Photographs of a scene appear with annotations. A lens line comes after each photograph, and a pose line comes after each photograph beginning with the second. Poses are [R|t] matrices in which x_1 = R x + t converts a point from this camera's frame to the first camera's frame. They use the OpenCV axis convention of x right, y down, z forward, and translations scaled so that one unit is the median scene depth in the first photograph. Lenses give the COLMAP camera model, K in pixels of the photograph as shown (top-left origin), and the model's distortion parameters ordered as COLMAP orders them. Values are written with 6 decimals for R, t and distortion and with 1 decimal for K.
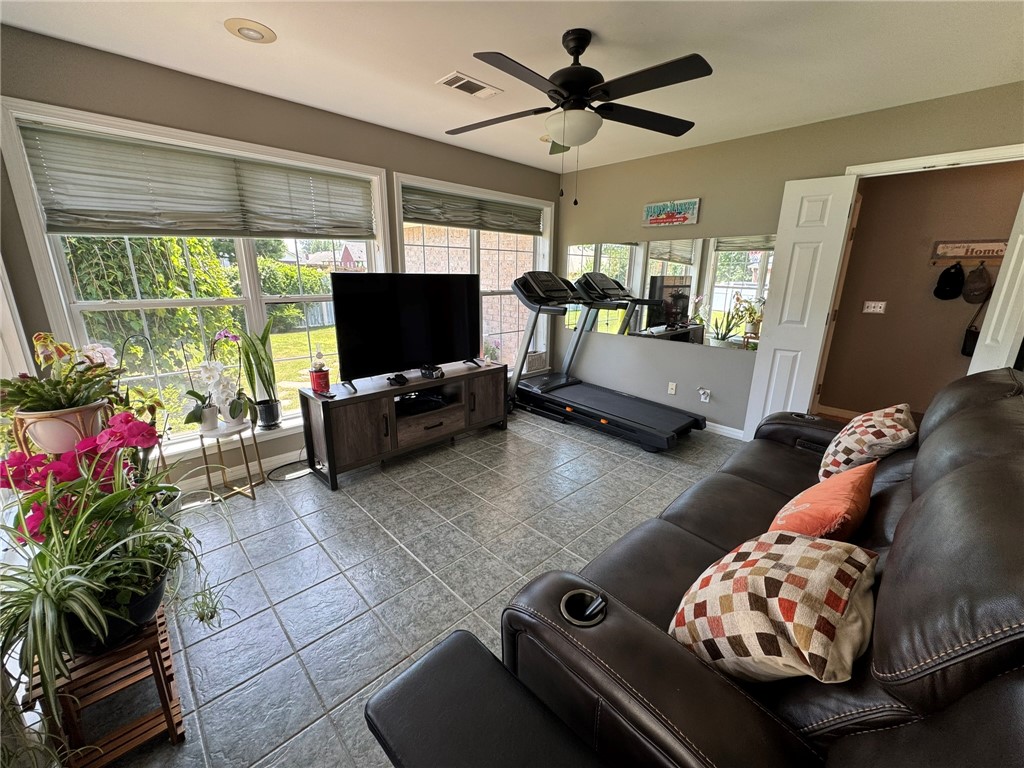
lens RADIAL K [[408.8, 0, 510.8], [0, 408.8, 383.0], [0, 0, 1]] dist [-0.003744, 0.000506]
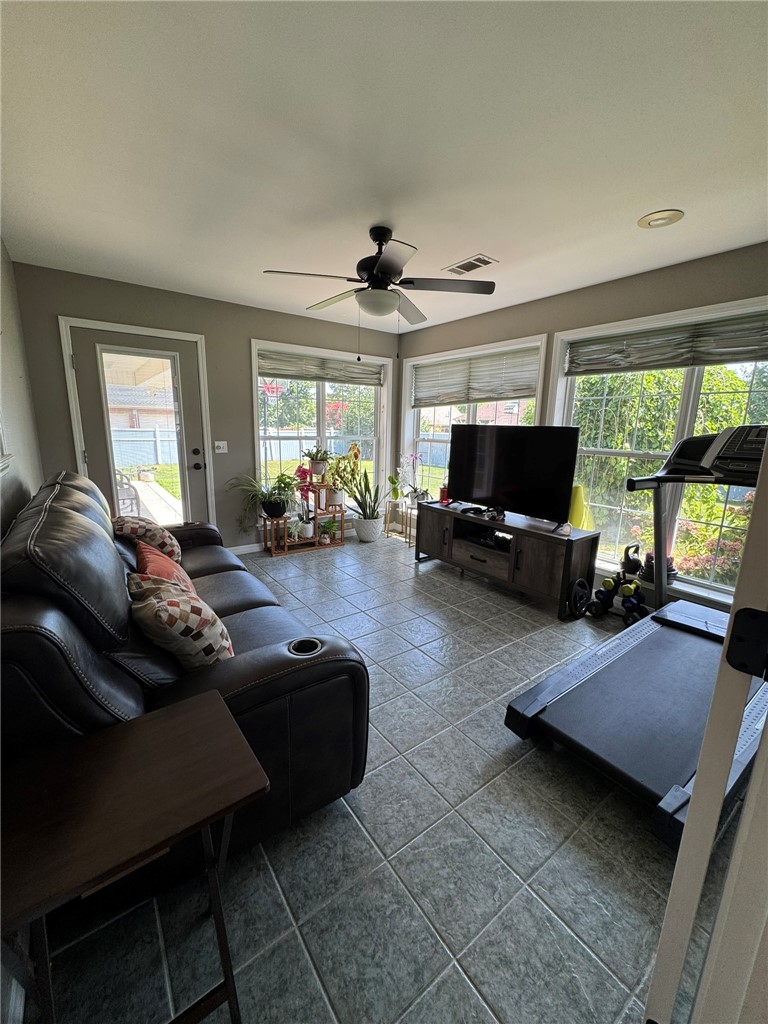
lens RADIAL K [[408.8, 0, 384.0], [0, 408.8, 512.0], [0, 0, 1]] dist [-0.003744, 0.000506]
pose [[-0.135458, 0.190440, -0.972309, 0.892245], [-0.284129, 0.932669, 0.222259, -0.187065], [0.949169, 0.306368, -0.072228, 0.784040]]
